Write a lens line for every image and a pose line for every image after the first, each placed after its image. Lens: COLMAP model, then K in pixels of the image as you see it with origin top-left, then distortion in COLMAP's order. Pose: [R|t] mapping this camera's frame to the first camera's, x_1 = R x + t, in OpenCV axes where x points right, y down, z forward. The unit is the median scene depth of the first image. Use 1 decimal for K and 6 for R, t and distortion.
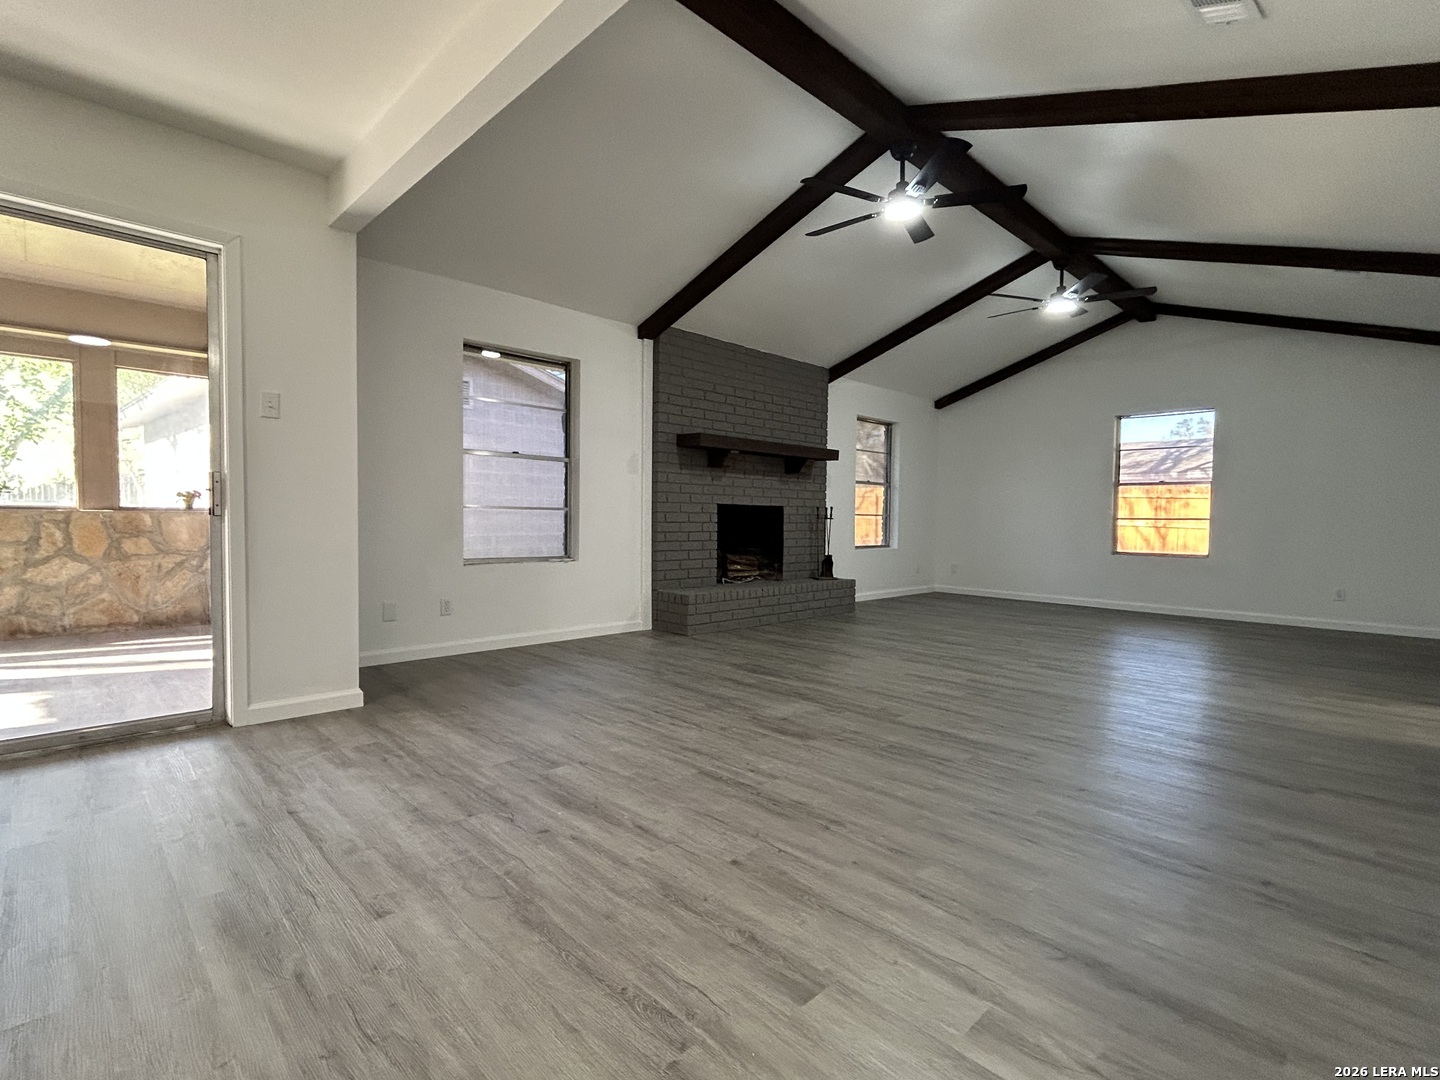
lens RADIAL K [[696.3, 0, 720.0], [0, 696.3, 540.0], [0, 0, 1]] dist [0.002153, 0.000293]
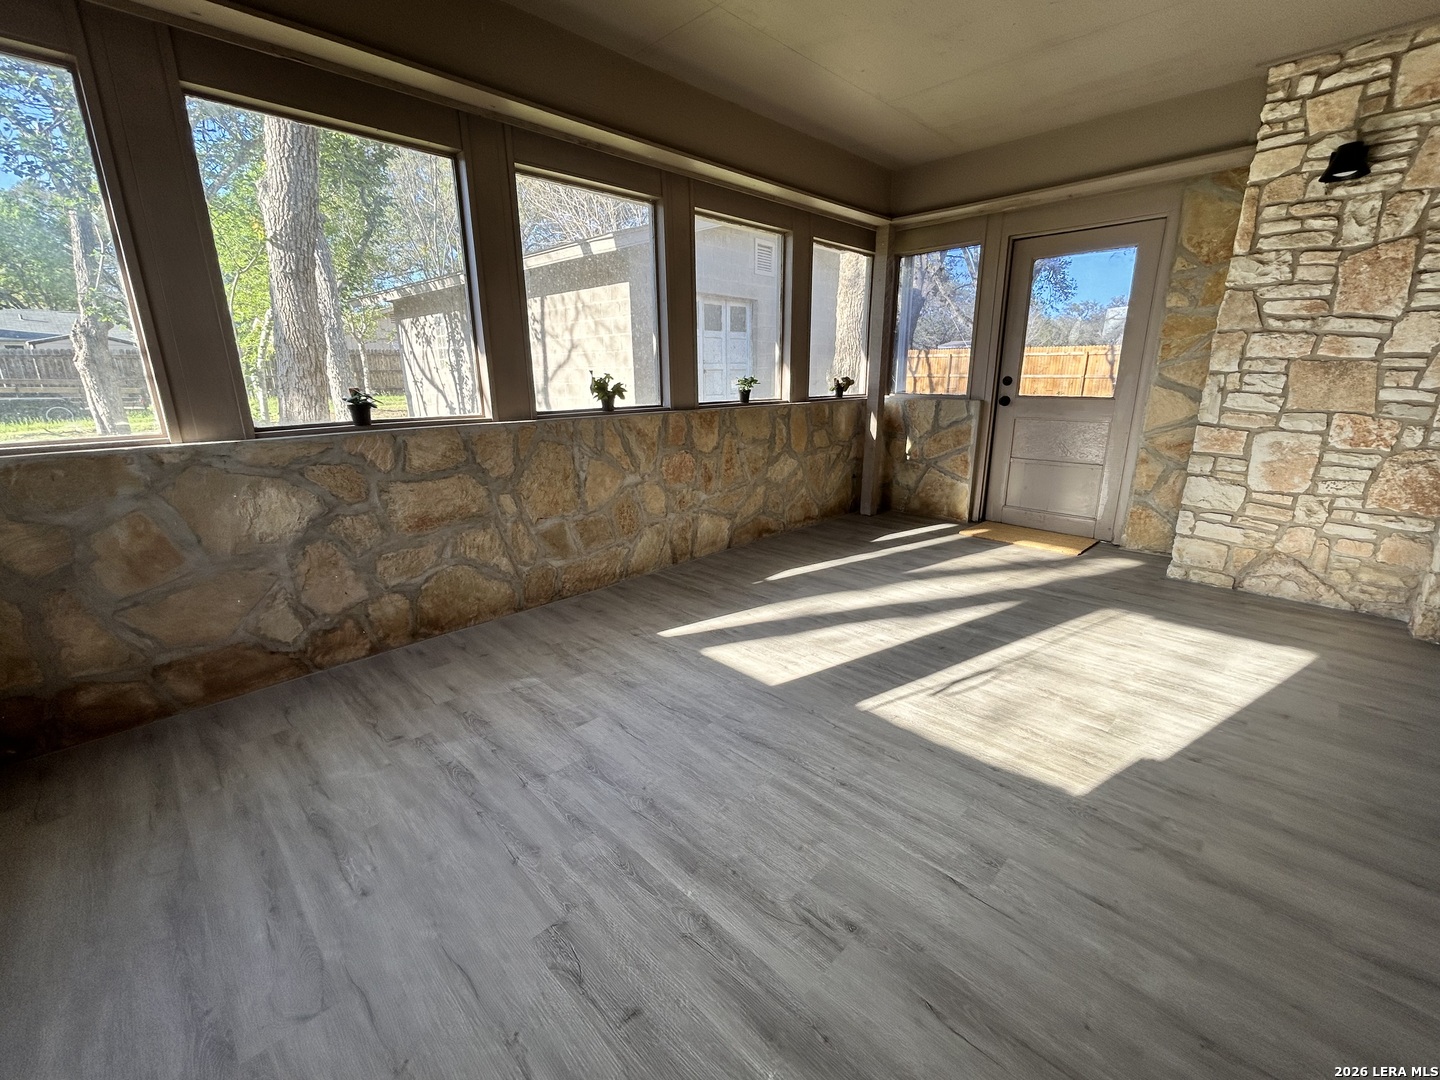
lens RADIAL K [[596.4, 0, 715.9], [0, 596.4, 540.4], [0, 0, 1]] dist [-0.000717, 0.000338]
pose [[0.999690, -0.024884, 0.000389, -0.999579], [0.024129, 0.972936, 0.229810, -0.048867], [-0.006097, -0.229729, 0.973235, 0.159059]]
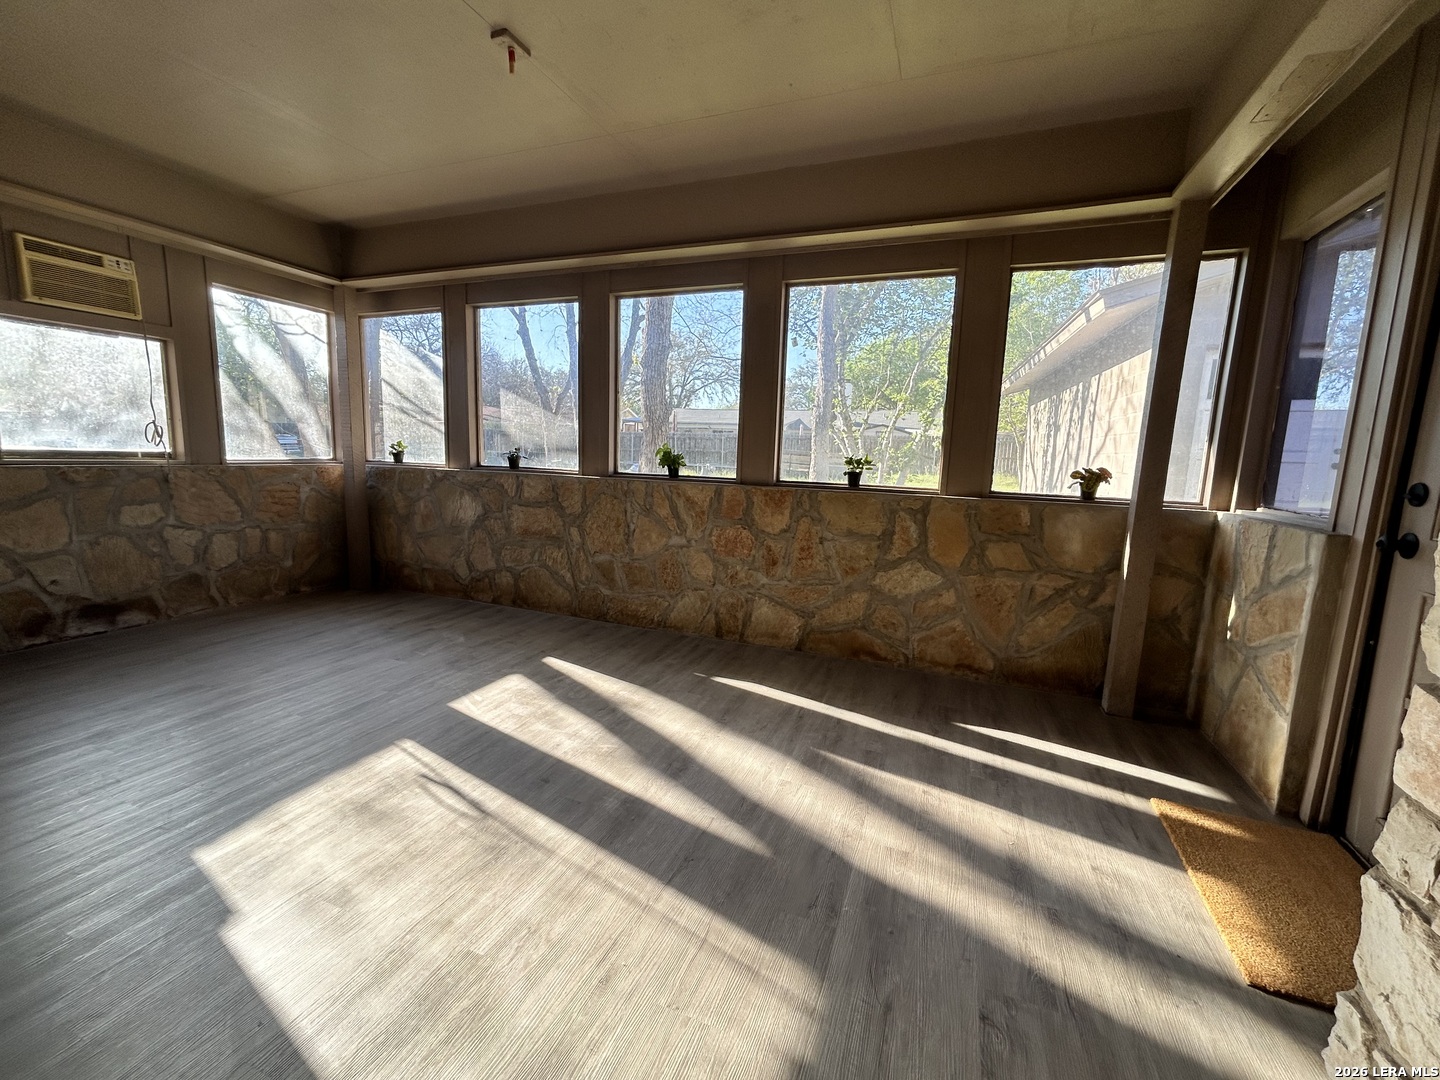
lens RADIAL K [[596.4, 0, 715.9], [0, 596.4, 540.4], [0, 0, 1]] dist [-0.000717, 0.000338]
pose [[0.405552, 0.135576, -0.903961, -0.458954], [-0.065629, 0.990706, 0.119143, -0.053487], [0.911713, 0.011007, 0.410681, 0.542558]]
